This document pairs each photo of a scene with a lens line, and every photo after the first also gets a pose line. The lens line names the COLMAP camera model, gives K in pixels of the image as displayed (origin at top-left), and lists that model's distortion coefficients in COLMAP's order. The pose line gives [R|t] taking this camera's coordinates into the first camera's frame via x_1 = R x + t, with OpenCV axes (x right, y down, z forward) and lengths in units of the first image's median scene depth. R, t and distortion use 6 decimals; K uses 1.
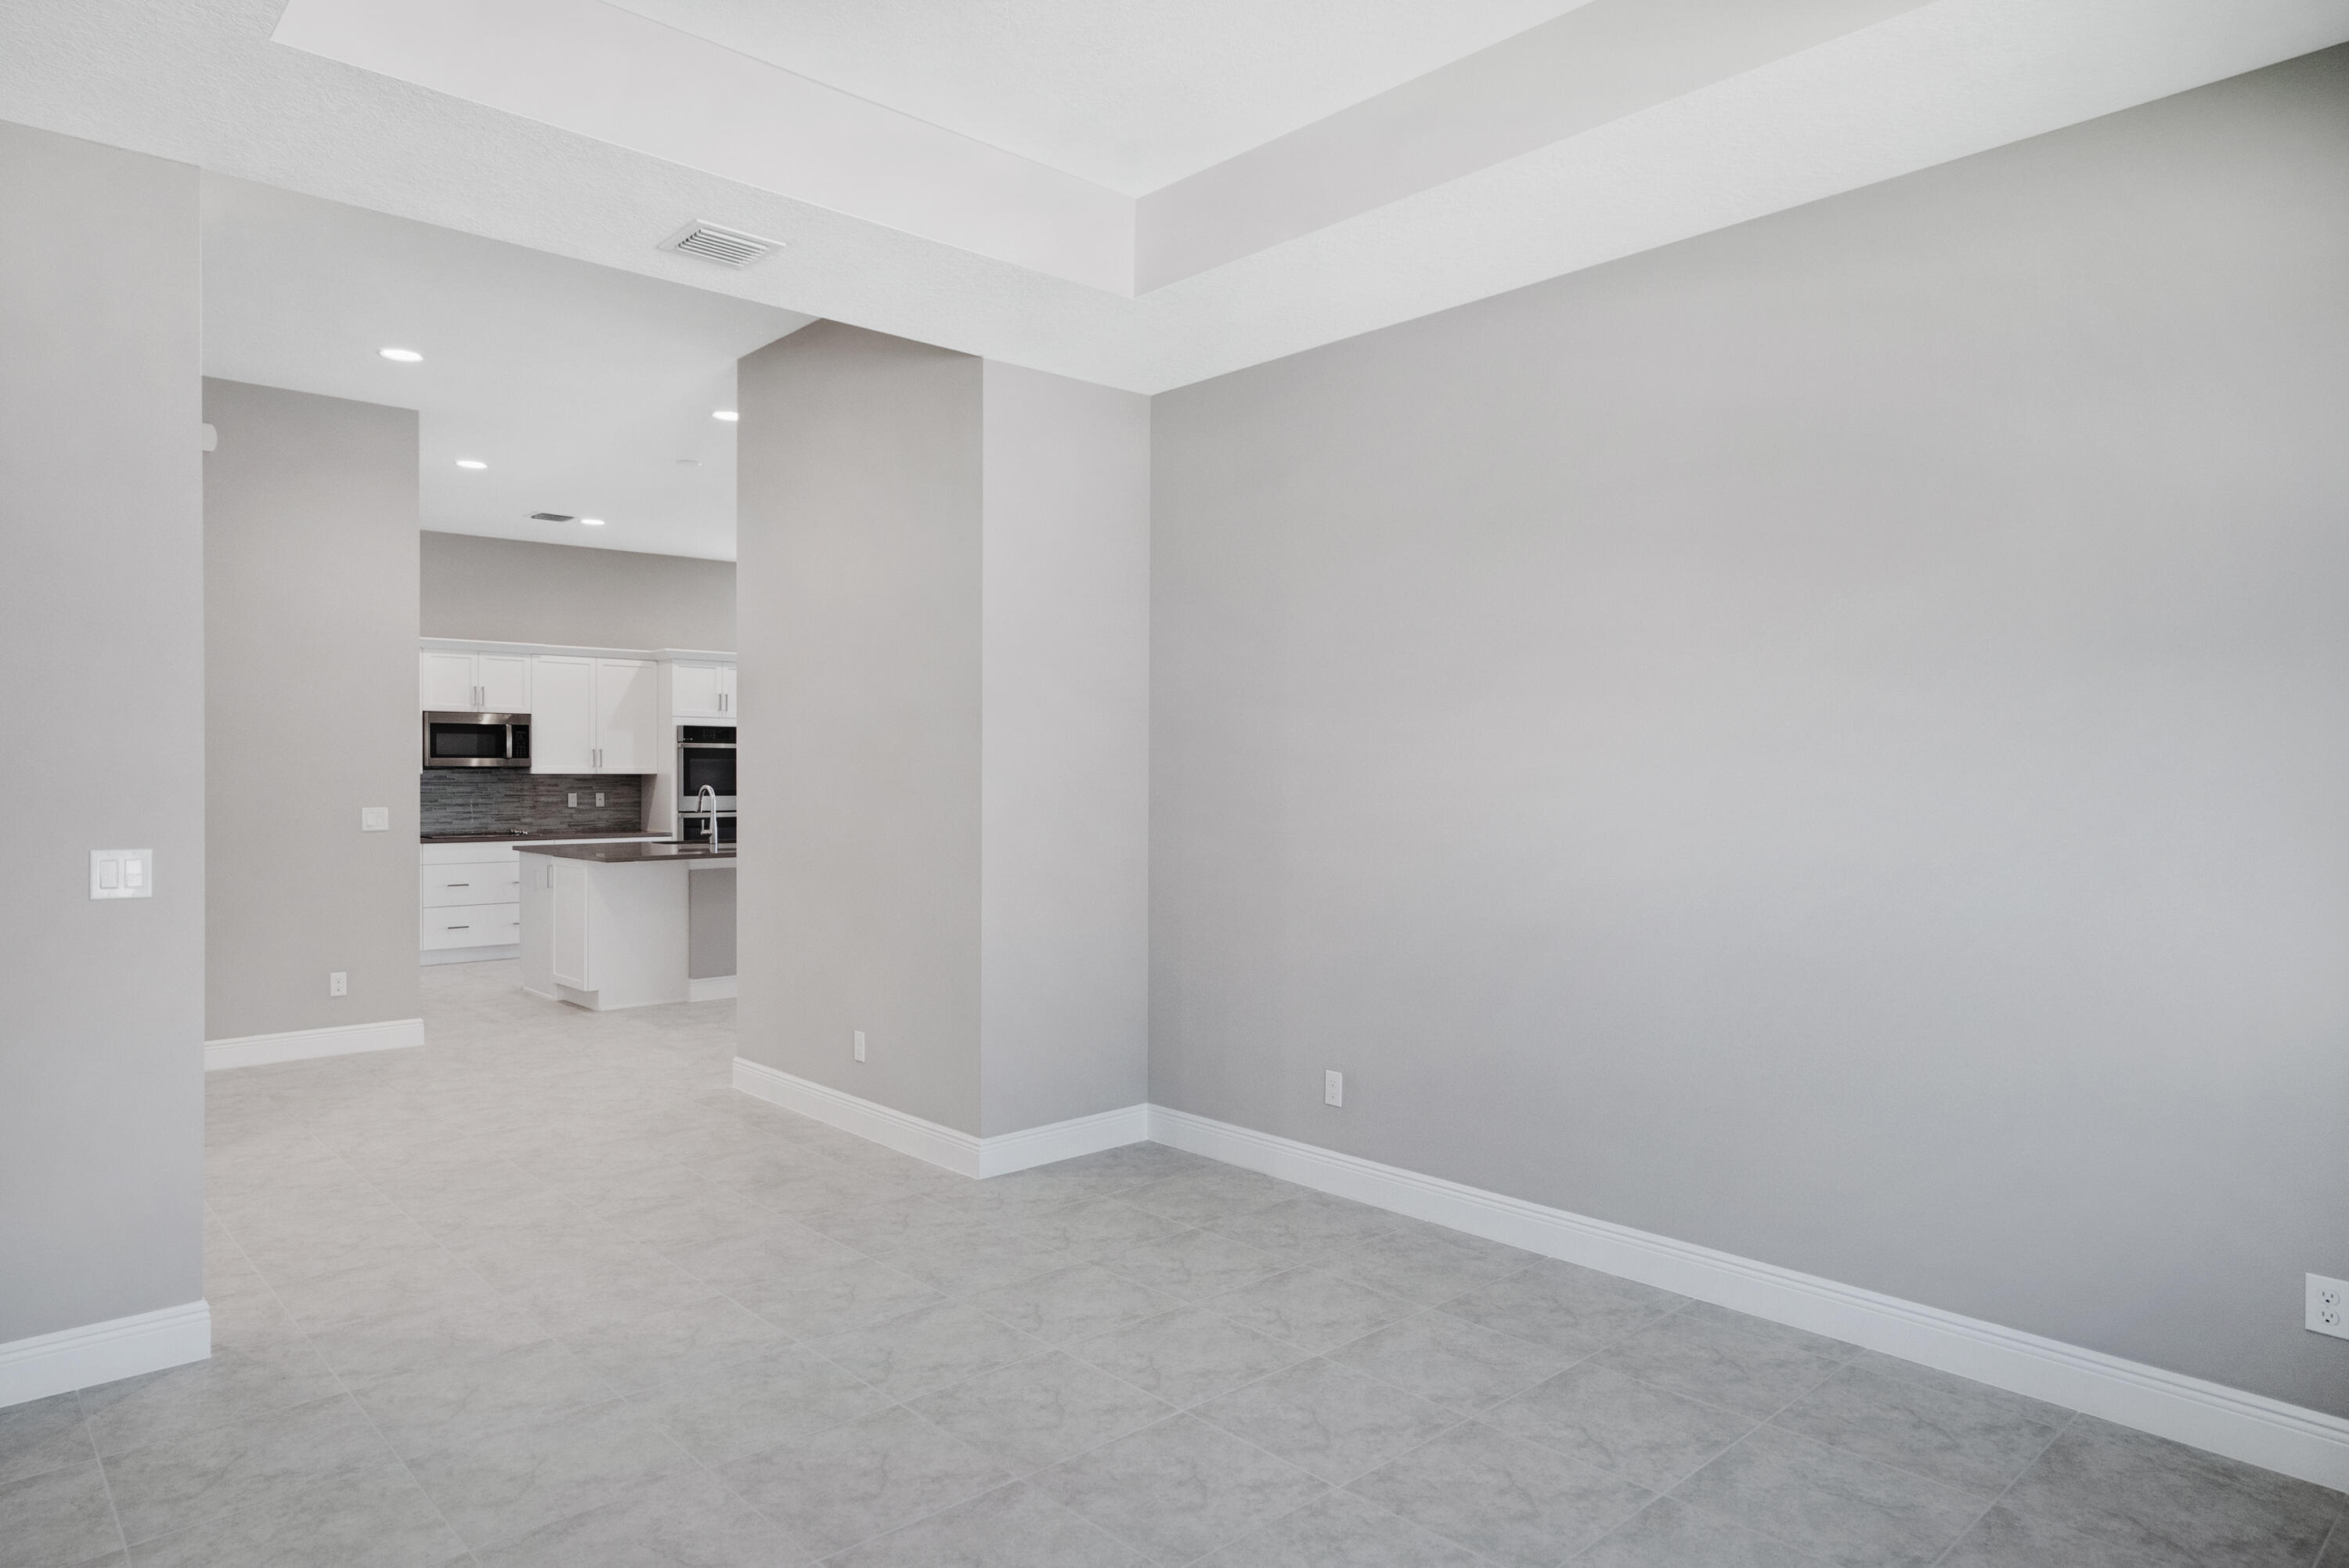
lens RADIAL K [[1375.1, 0, 1172.3], [0, 1375.1, 785.3], [0, 0, 1]] dist [-0.026756, 0.000293]
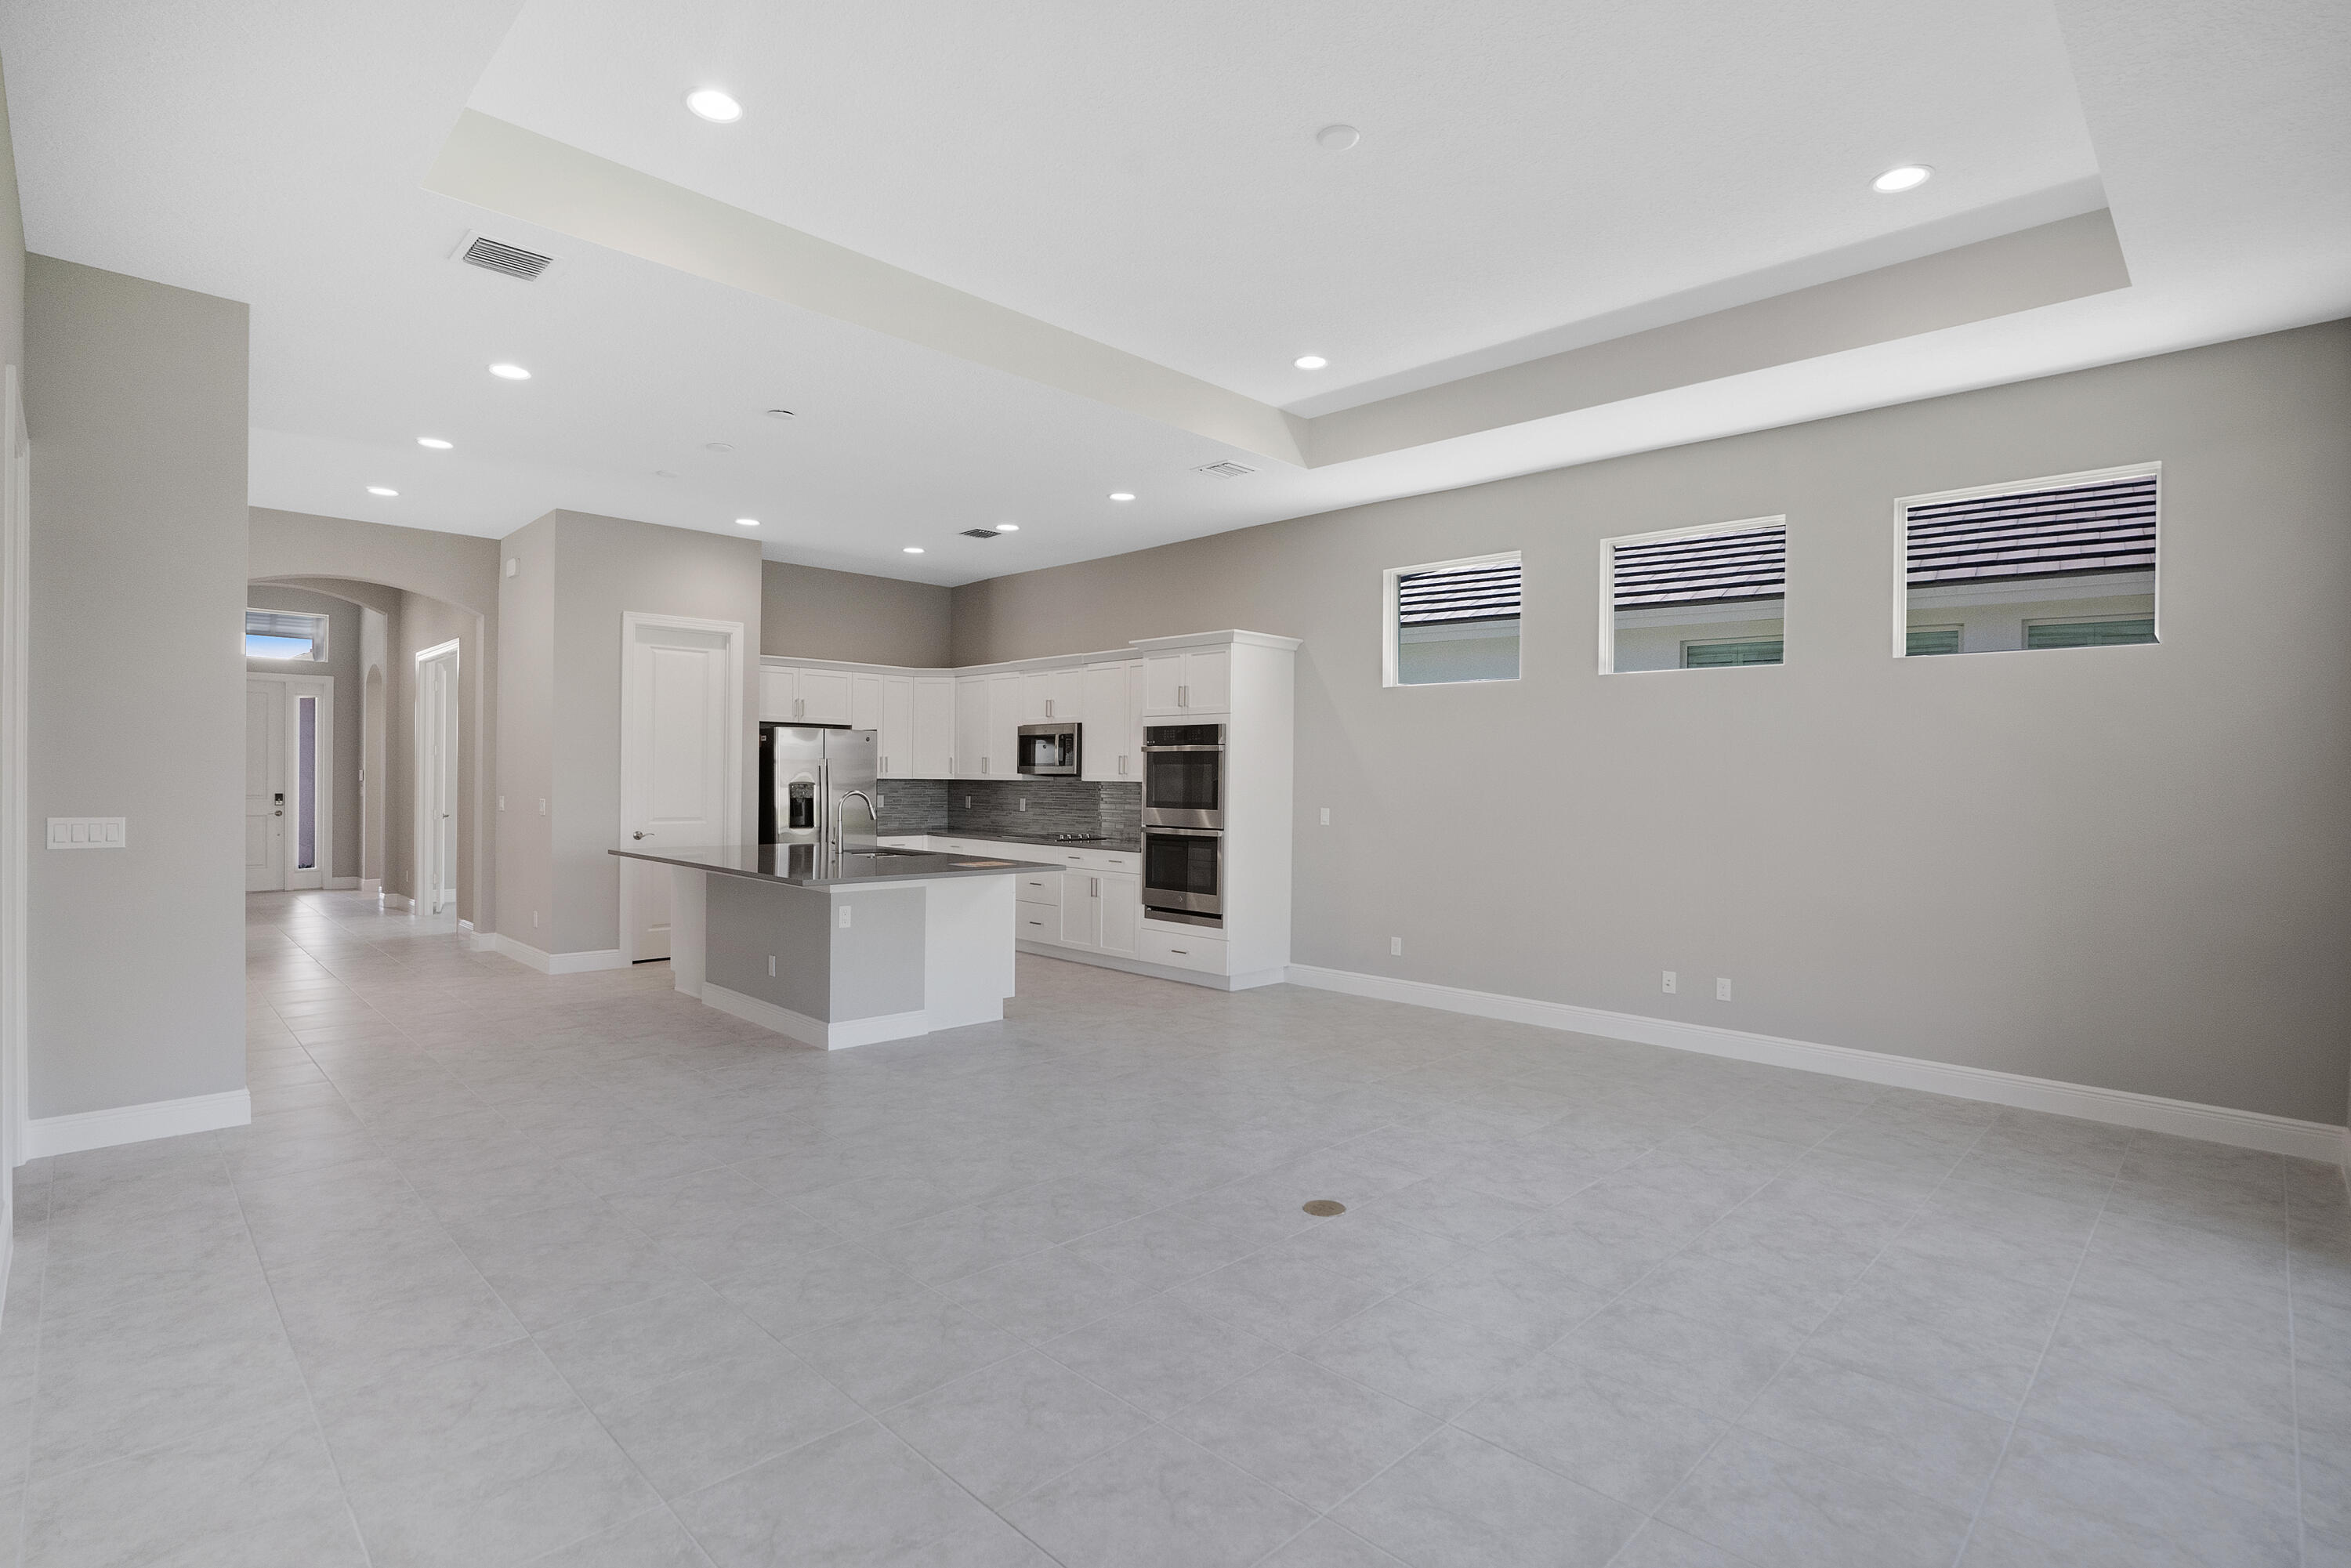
lens RADIAL K [[1139.9, 0, 1143.5], [0, 1139.9, 783.2], [0, 0, 1]] dist [-0.029134, 0.001976]
pose [[0.004641, 0.000378, -0.999989, 0.374398], [-0.020579, 0.999788, 0.000283, -0.007615], [0.999777, 0.020577, 0.004647, 1.005969]]
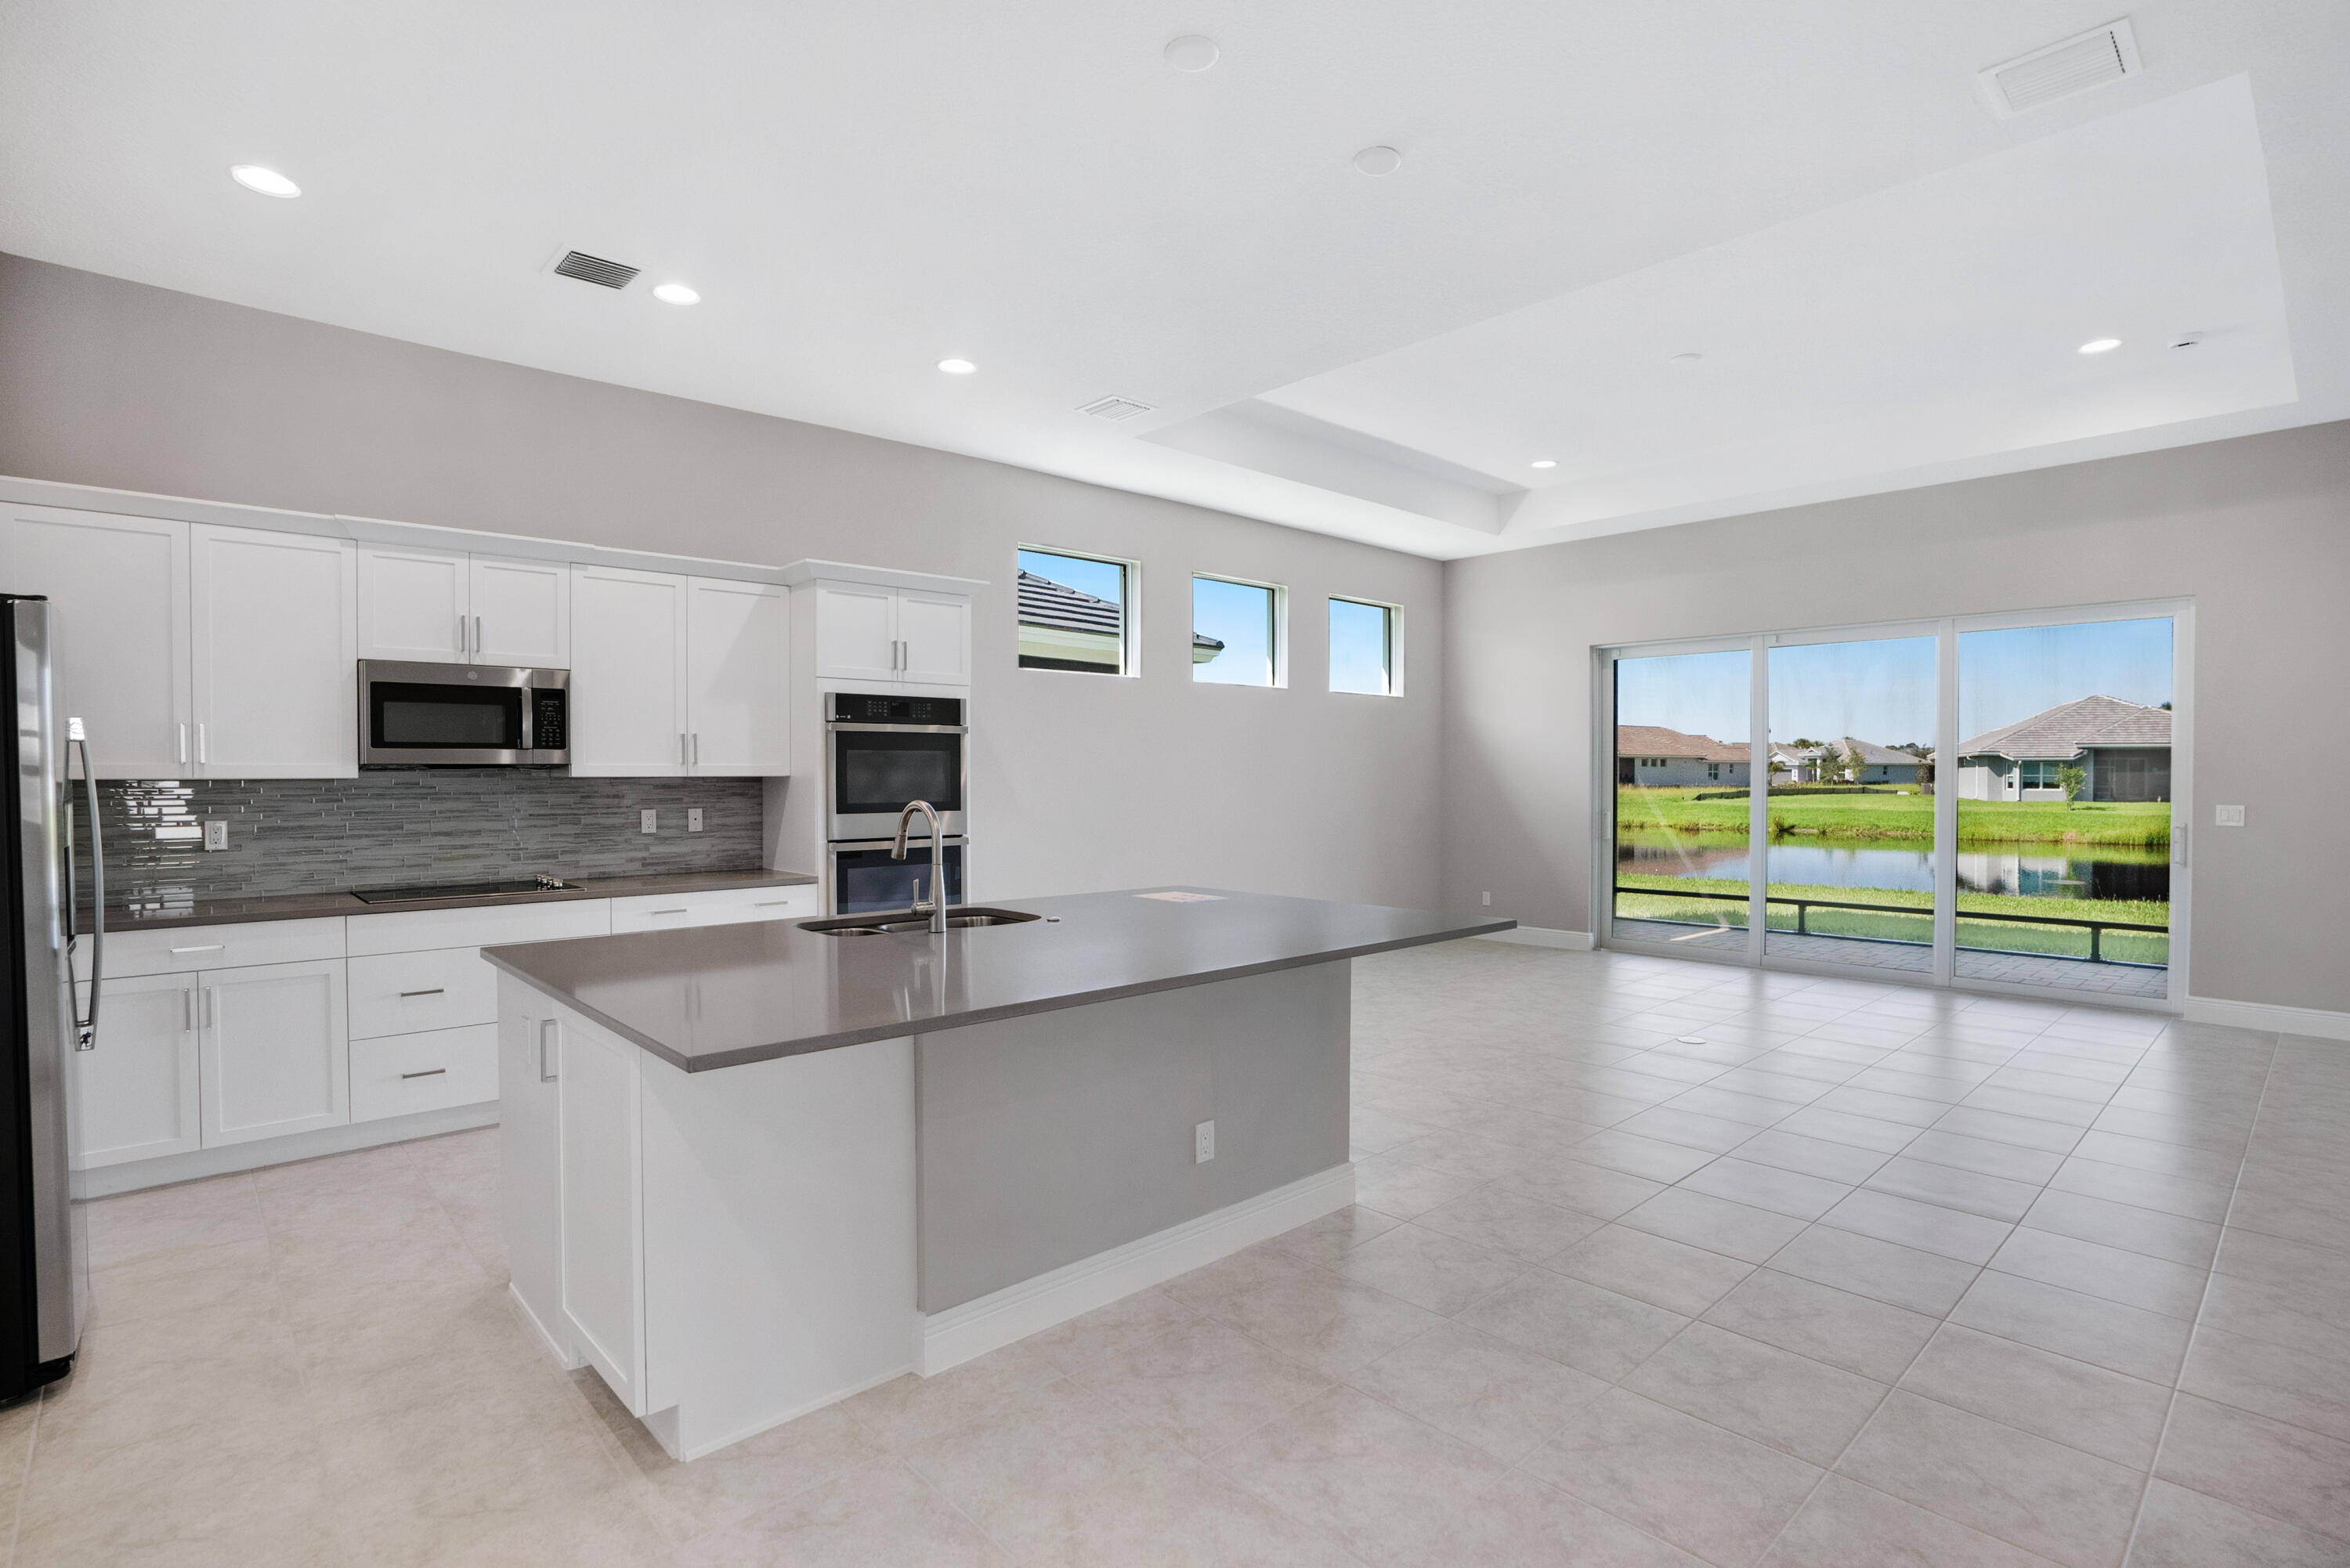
lens RADIAL K [[1139.3, 0, 1163.6], [0, 1139.3, 786.6], [0, 0, 1]] dist [-0.029134, 0.001976]
pose [[0.999863, -0.005743, -0.015516, -0.211990], [0.005802, 0.999976, 0.003739, -0.004700], [0.015494, -0.003829, 0.999873, 0.522703]]
